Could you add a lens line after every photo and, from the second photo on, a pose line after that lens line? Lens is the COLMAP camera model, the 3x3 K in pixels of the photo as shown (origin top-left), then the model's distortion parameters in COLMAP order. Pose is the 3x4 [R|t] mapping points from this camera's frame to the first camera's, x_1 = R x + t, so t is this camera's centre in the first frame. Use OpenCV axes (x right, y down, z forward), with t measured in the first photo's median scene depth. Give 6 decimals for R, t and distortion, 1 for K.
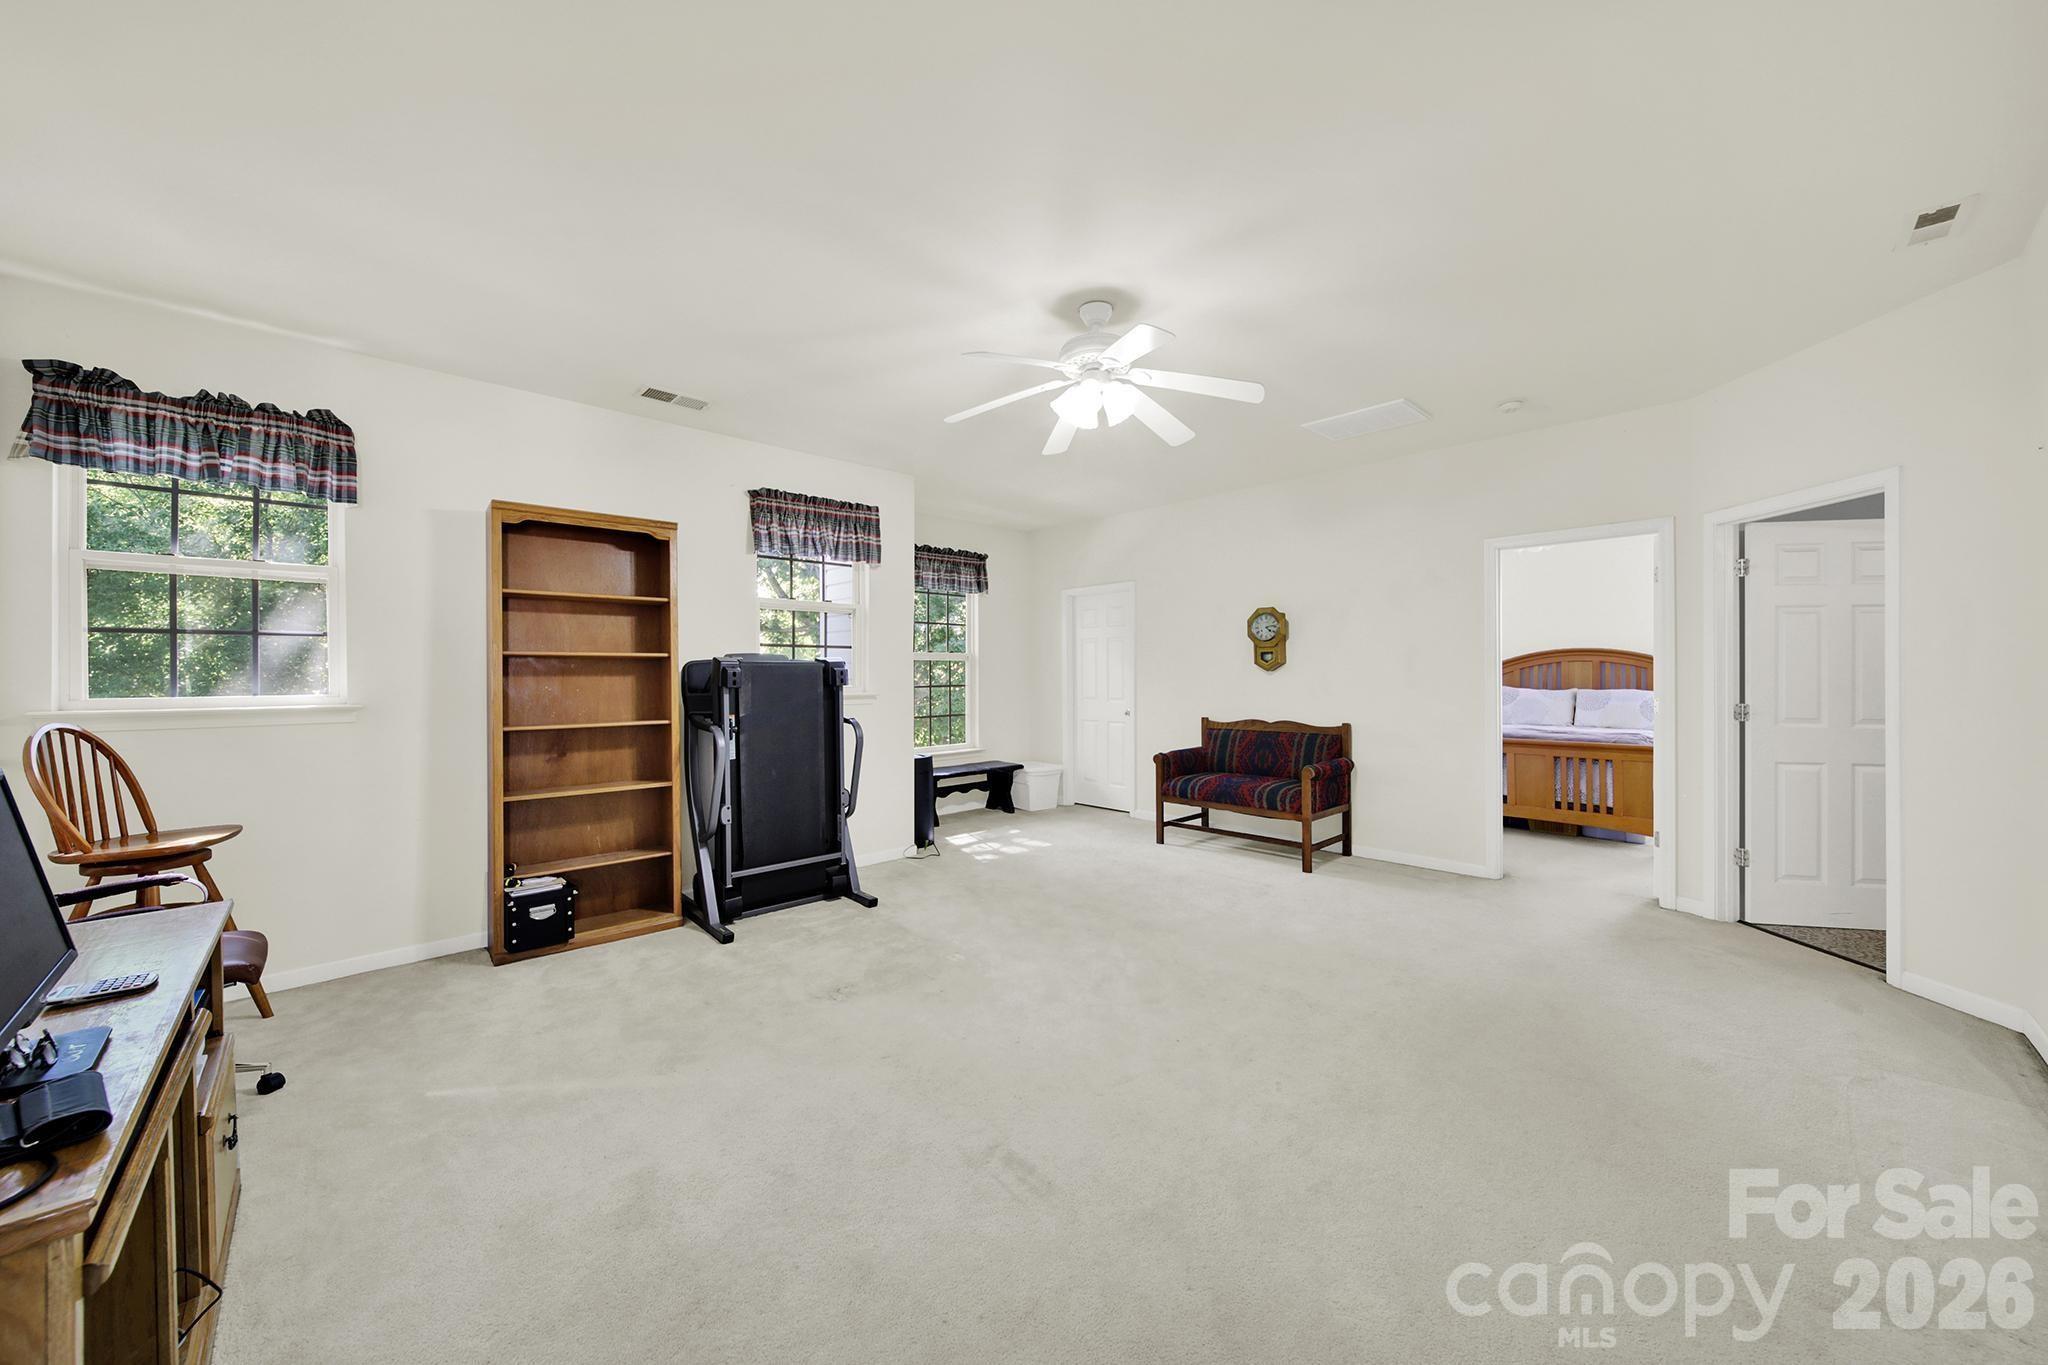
lens RADIAL K [[740.6, 0, 1022.3], [0, 740.6, 679.5], [0, 0, 1]] dist [-0.003658, -0.001246]
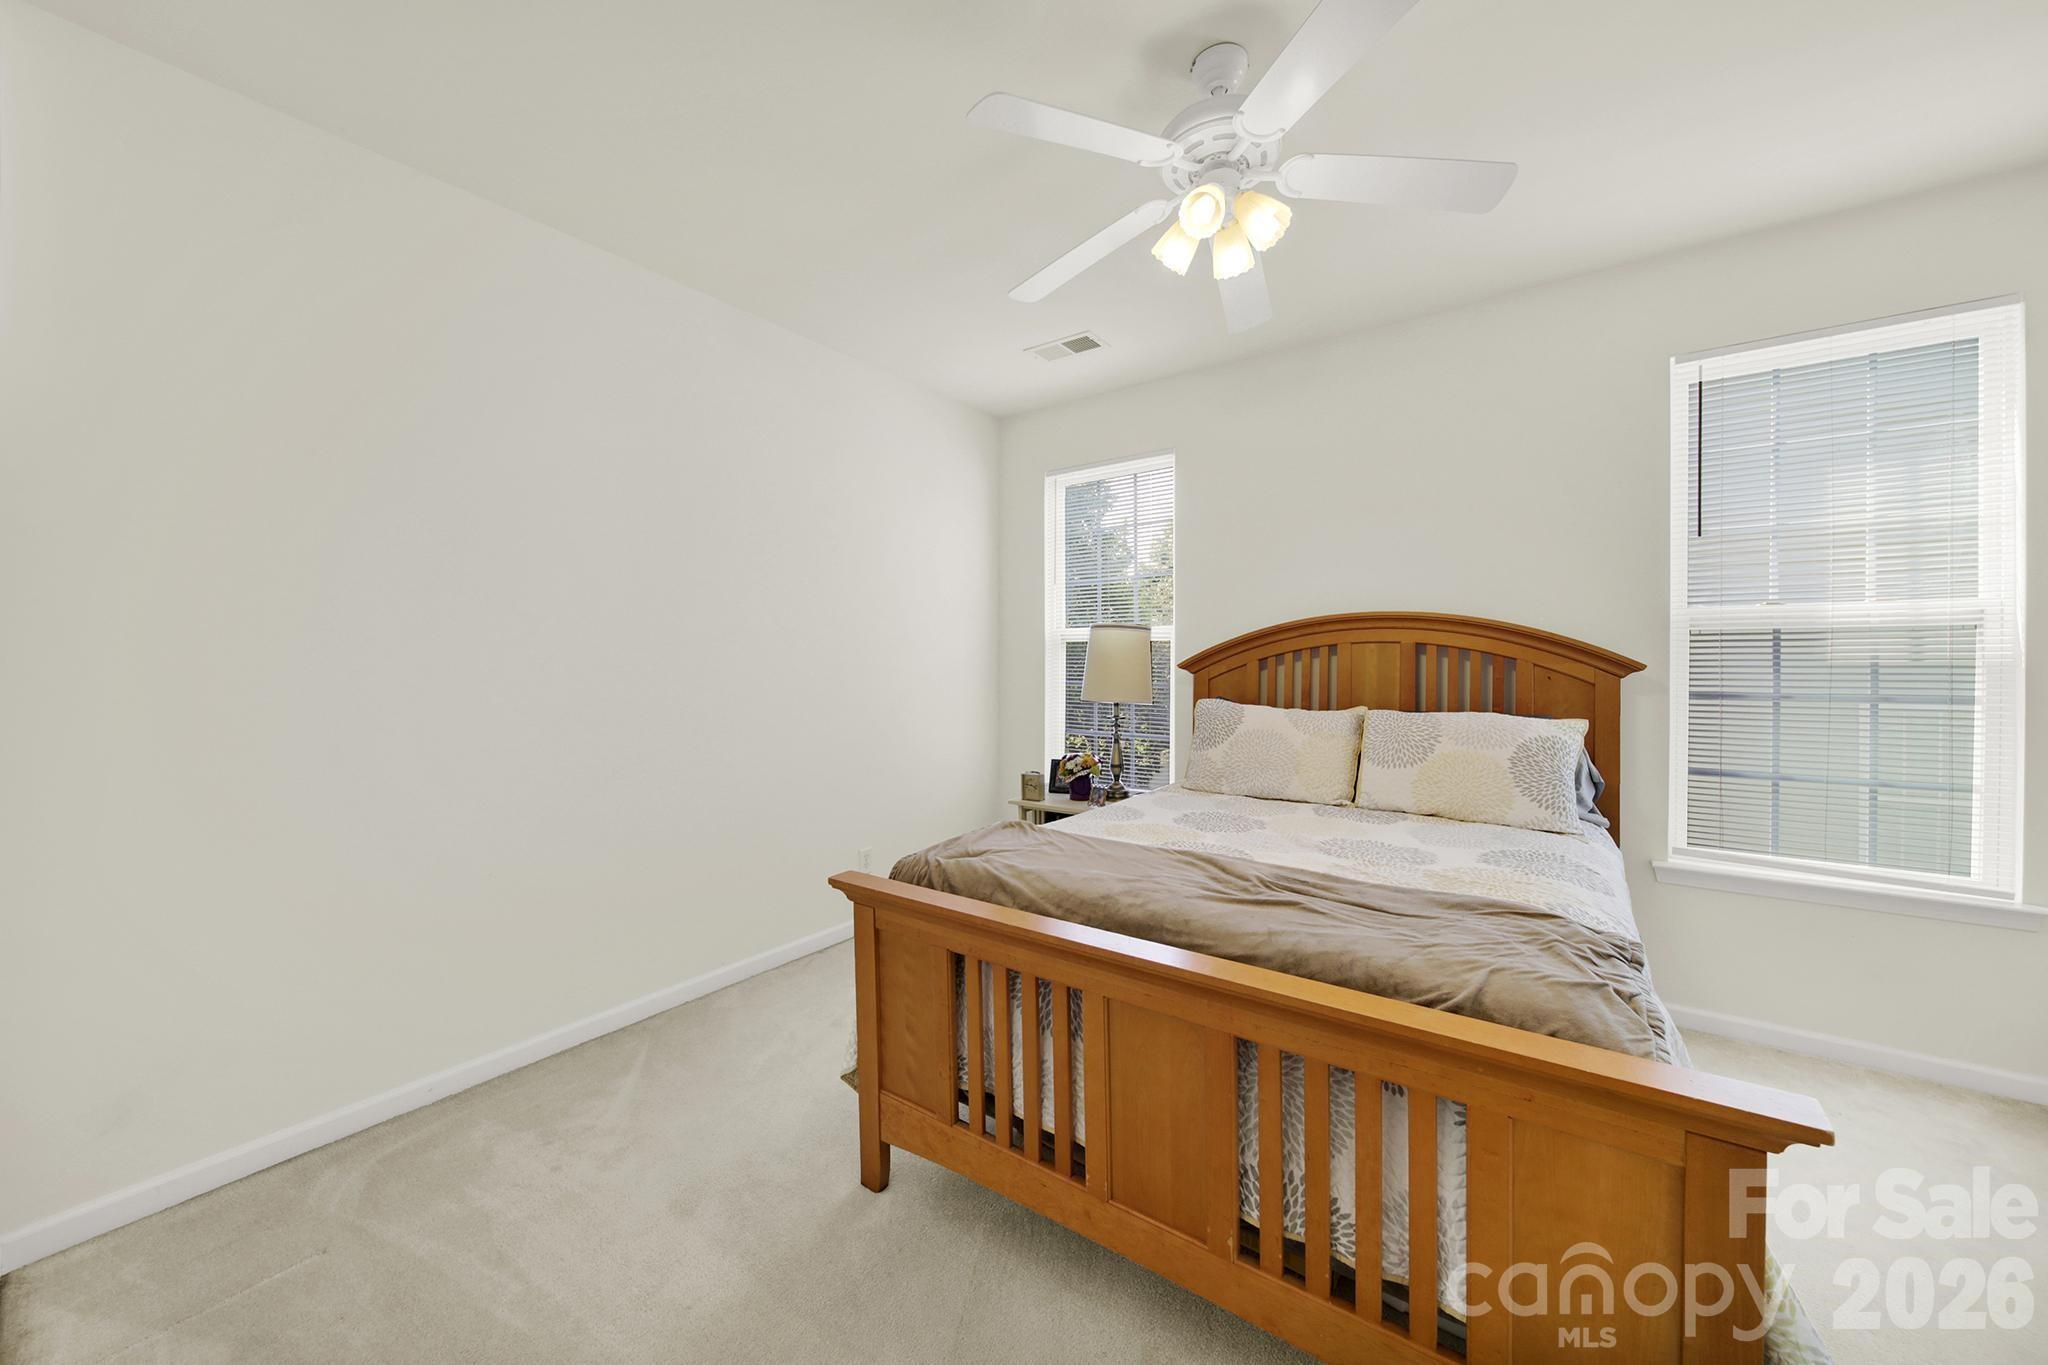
lens RADIAL K [[740.6, 0, 1027.4], [0, 740.6, 680.0], [0, 0, 1]] dist [-0.003658, -0.001246]
pose [[0.983915, -0.001945, 0.178625, 0.616754], [0.001394, 0.999994, 0.003215, -0.005832], [-0.178631, -0.002914, 0.983912, 0.786778]]
